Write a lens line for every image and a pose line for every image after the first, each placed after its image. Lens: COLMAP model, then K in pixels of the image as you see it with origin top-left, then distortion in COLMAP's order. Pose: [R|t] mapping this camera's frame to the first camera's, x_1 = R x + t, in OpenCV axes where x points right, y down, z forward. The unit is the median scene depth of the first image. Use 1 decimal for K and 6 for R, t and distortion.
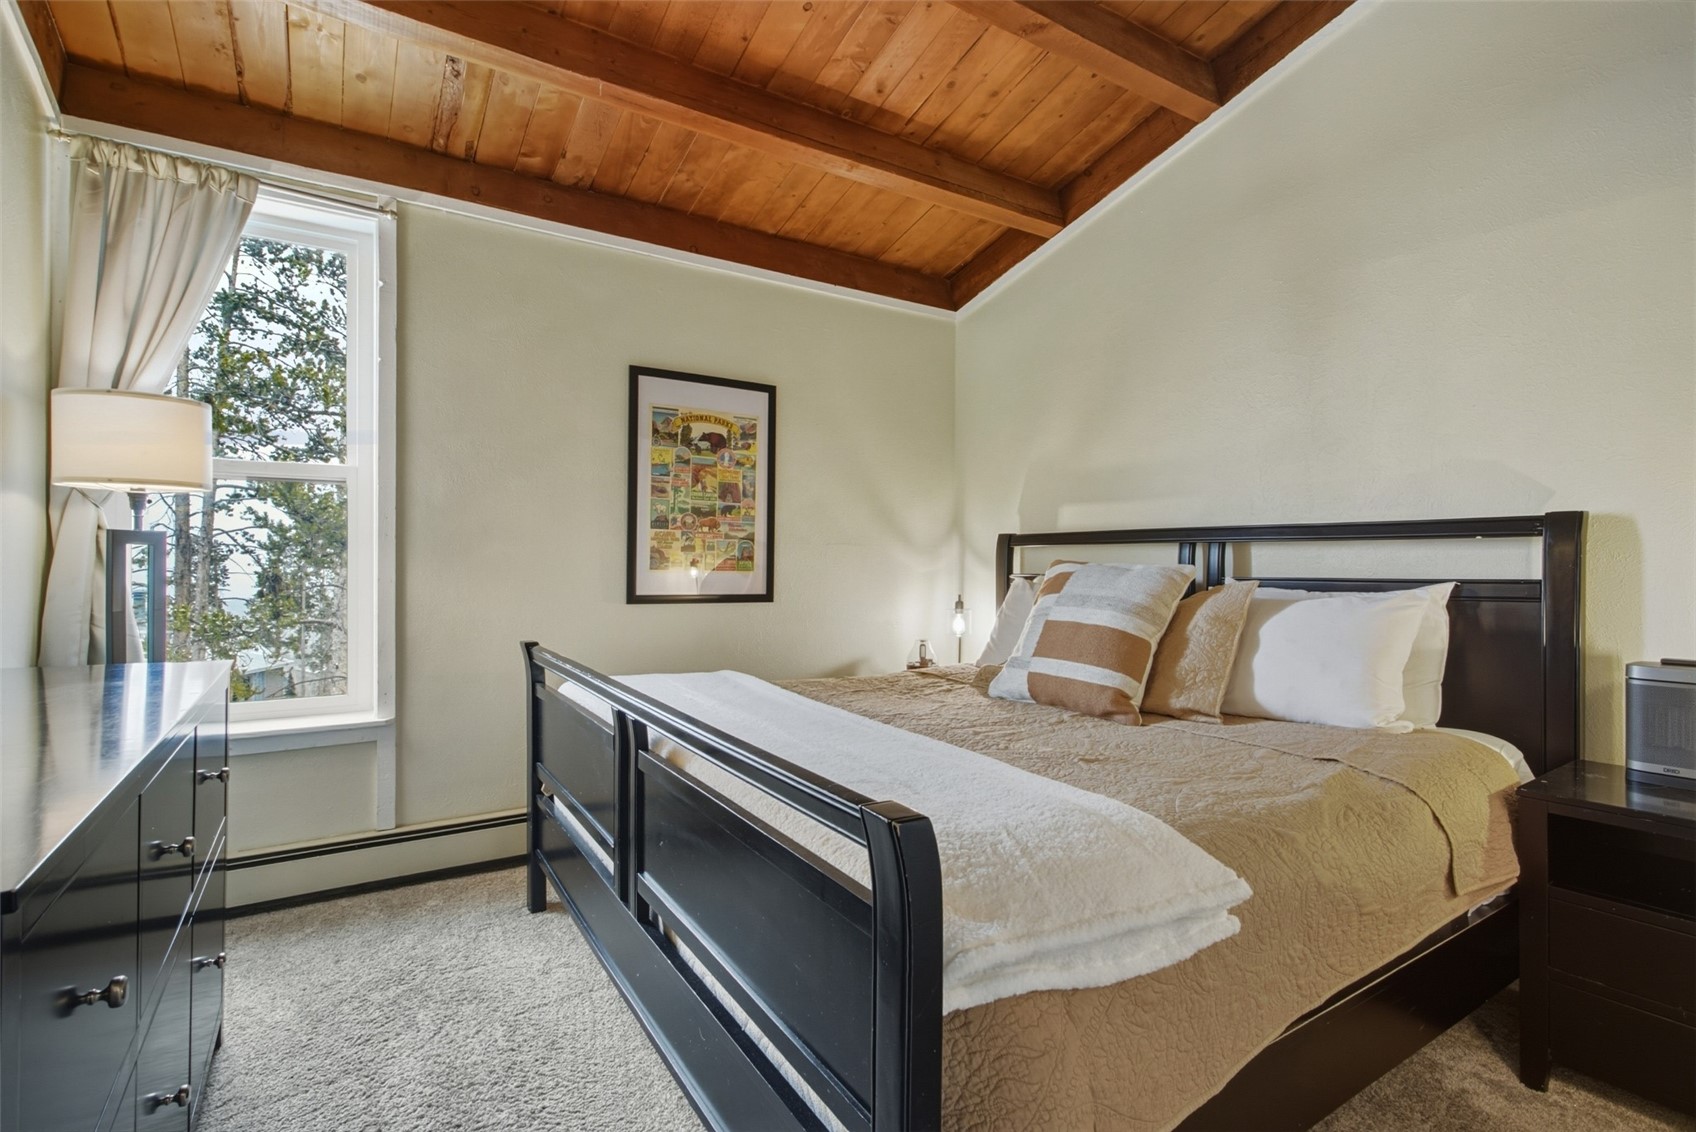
lens RADIAL K [[803.5, 0, 841.8], [0, 803.5, 563.9], [0, 0, 1]] dist [-0.013885, 0.002699]
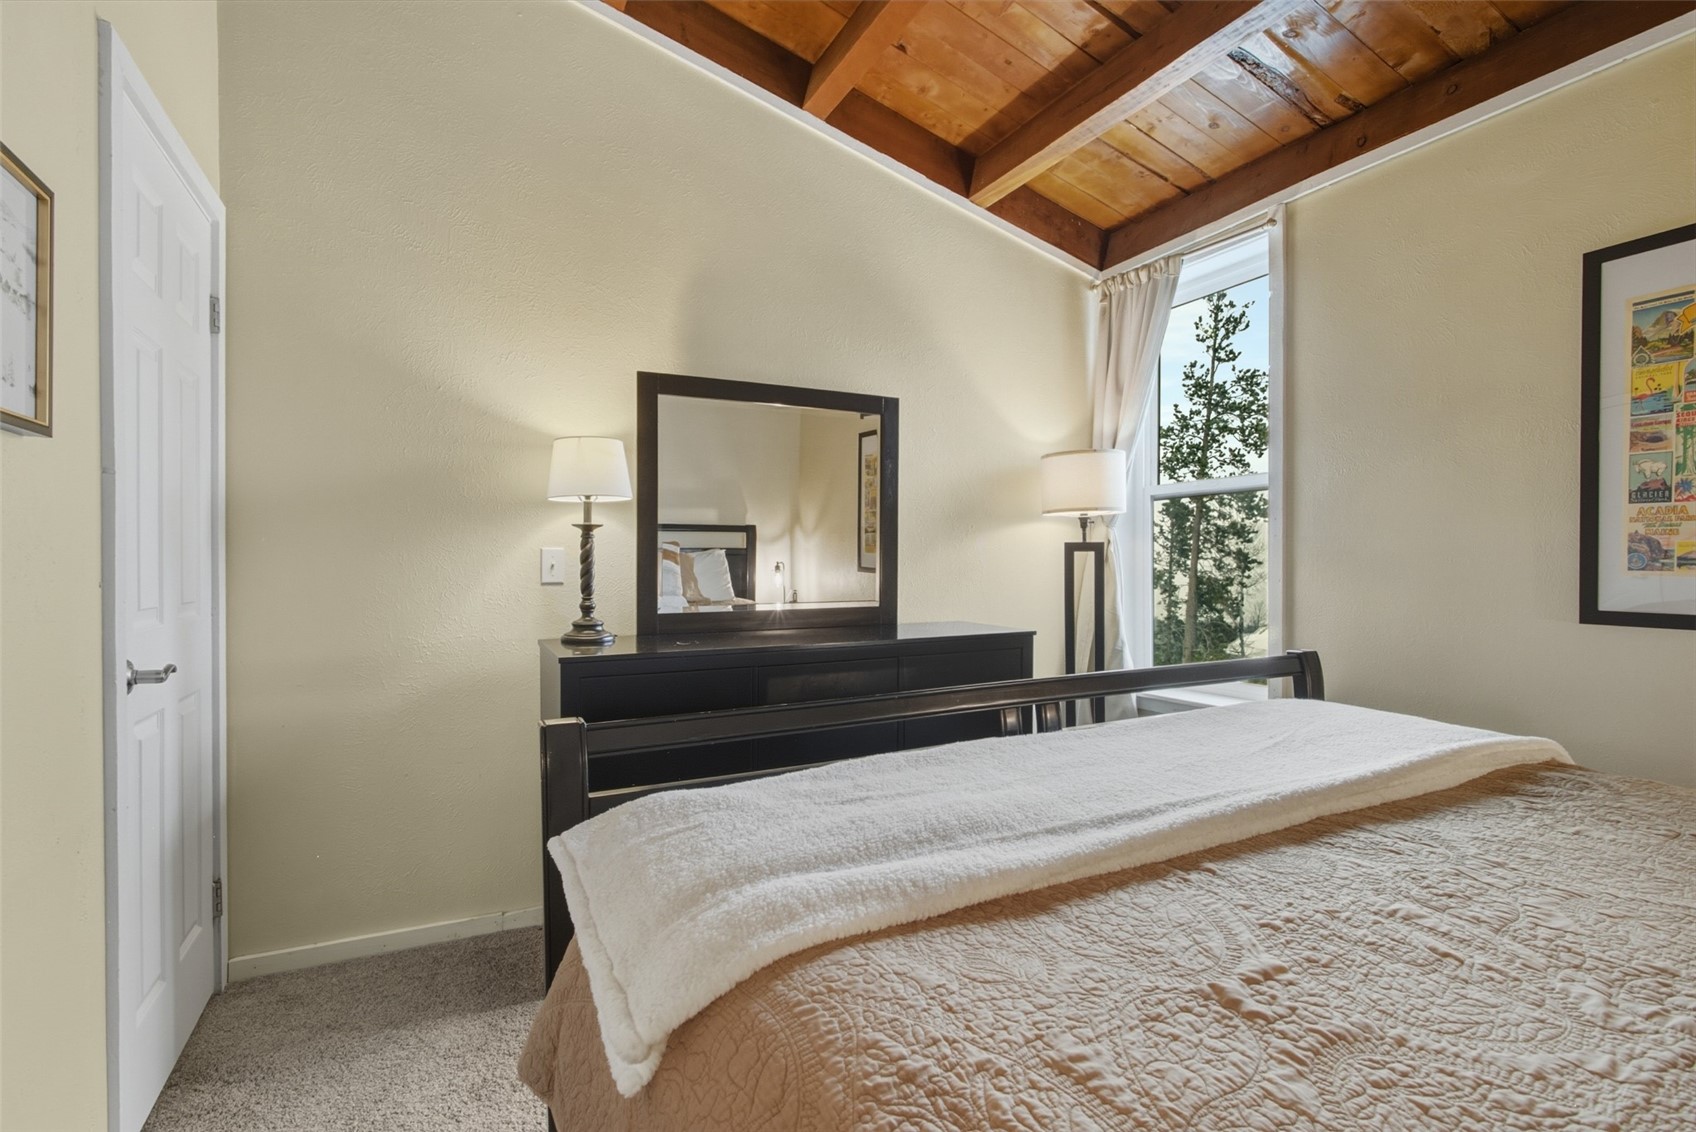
lens RADIAL K [[803.5, 0, 850.4], [0, 803.5, 573.9], [0, 0, 1]] dist [-0.013885, 0.002699]
pose [[-0.102340, 0.009872, -0.994701, 0.471864], [0.007118, 0.999932, 0.009192, 0.000066], [0.994724, -0.006140, -0.102403, 0.513841]]
